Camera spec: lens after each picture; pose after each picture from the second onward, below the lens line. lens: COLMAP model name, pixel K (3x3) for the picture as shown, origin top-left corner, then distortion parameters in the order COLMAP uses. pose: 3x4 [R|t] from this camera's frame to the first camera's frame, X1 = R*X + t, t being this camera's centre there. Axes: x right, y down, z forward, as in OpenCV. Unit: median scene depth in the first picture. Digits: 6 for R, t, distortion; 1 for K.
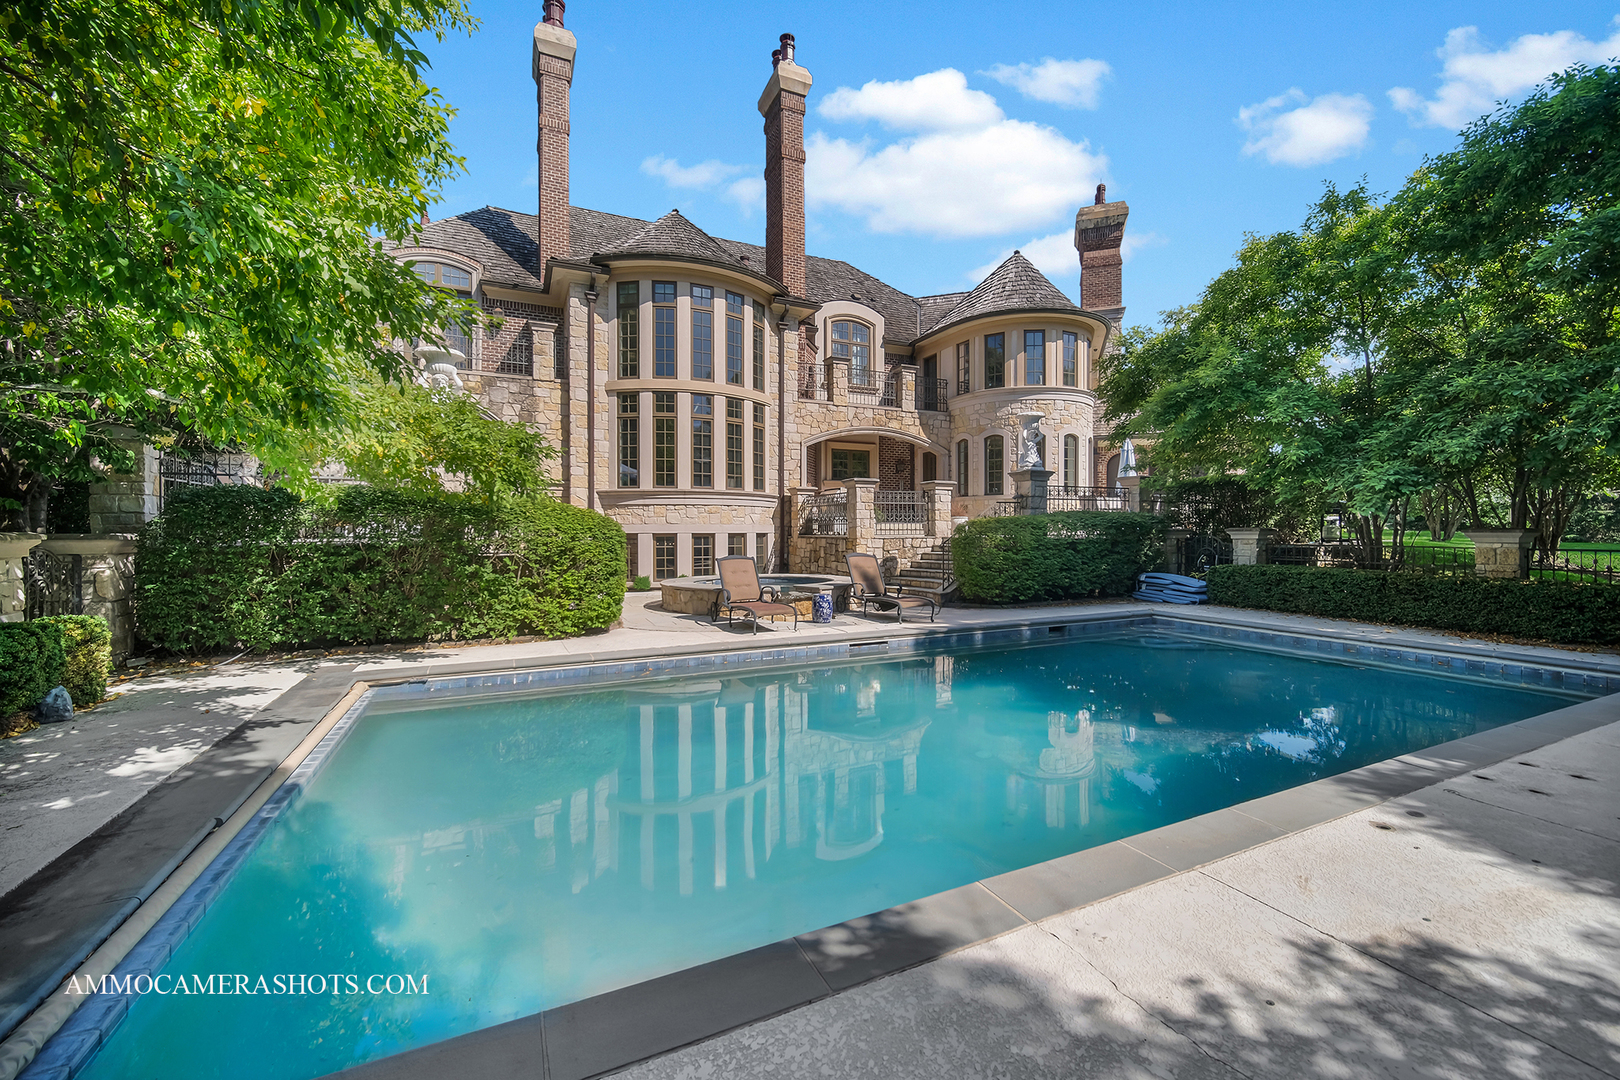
lens RADIAL K [[651.8, 0, 811.4], [0, 651.8, 537.4], [0, 0, 1]] dist [-0.001496, -0.000144]
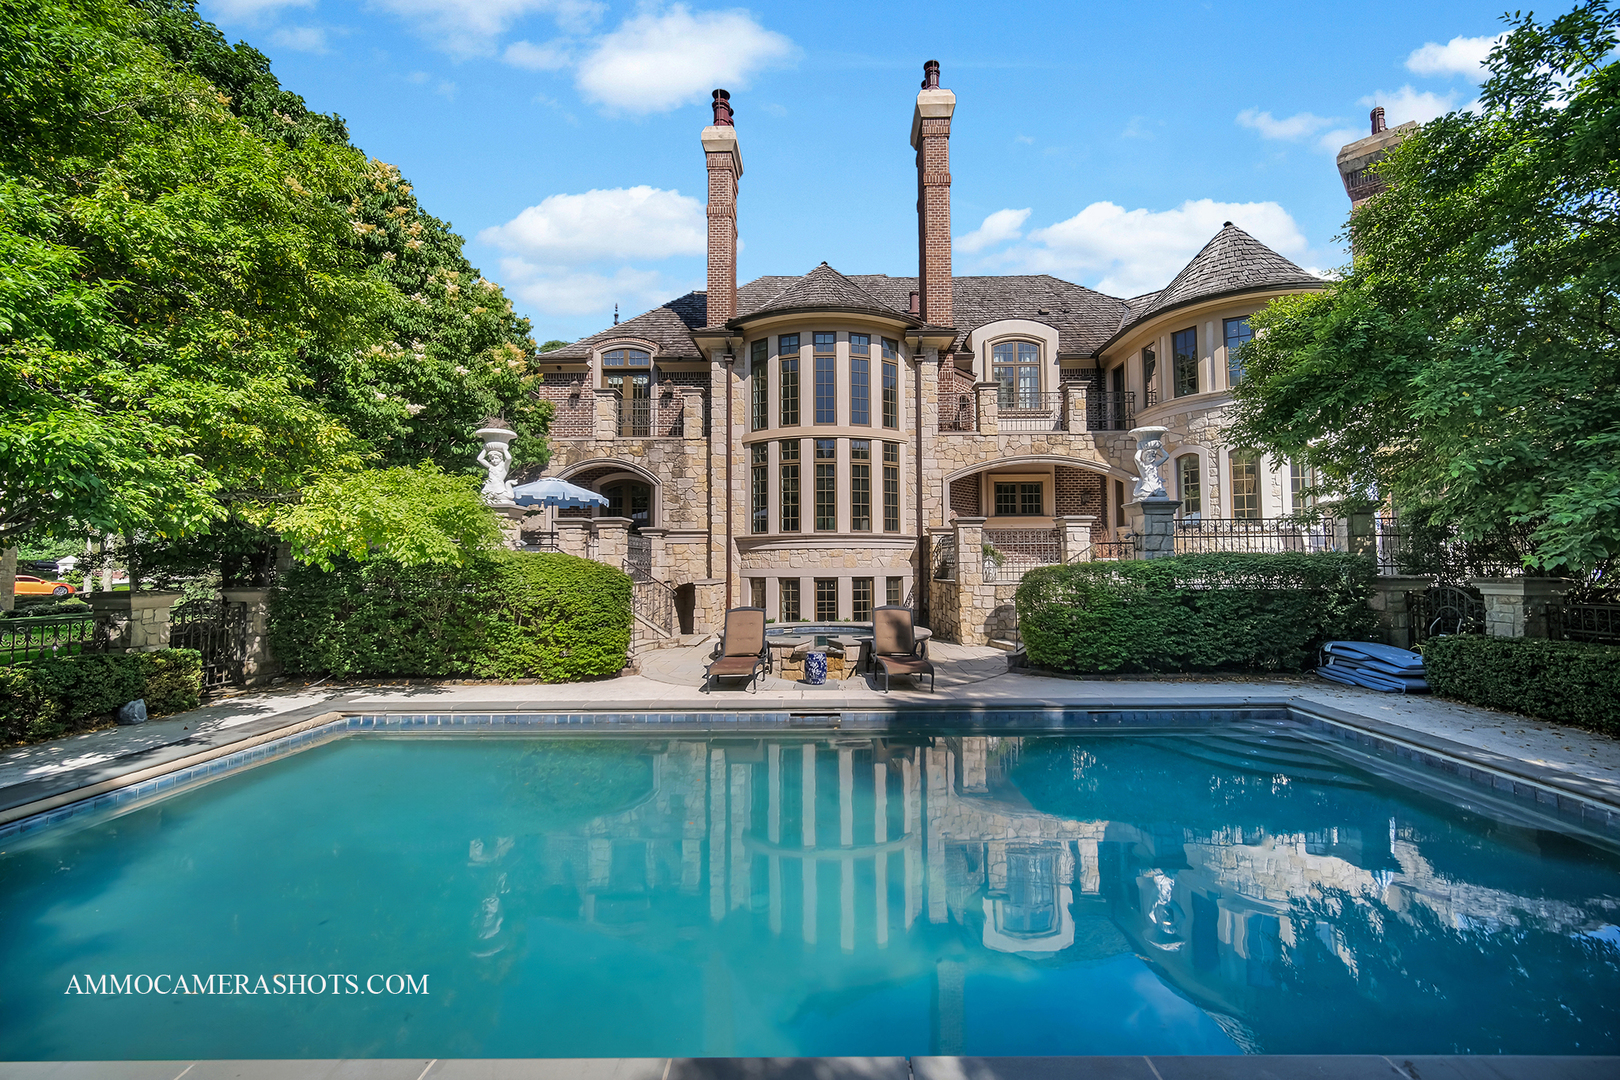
lens RADIAL K [[644.8, 0, 809.2], [0, 644.8, 538.6], [0, 0, 1]] dist [-0.000853, -0.000539]
pose [[0.900138, -0.023471, -0.434972, 0.233897], [0.001639, 0.998723, -0.050499, -0.015275], [0.435602, 0.044743, 0.899027, 0.102213]]
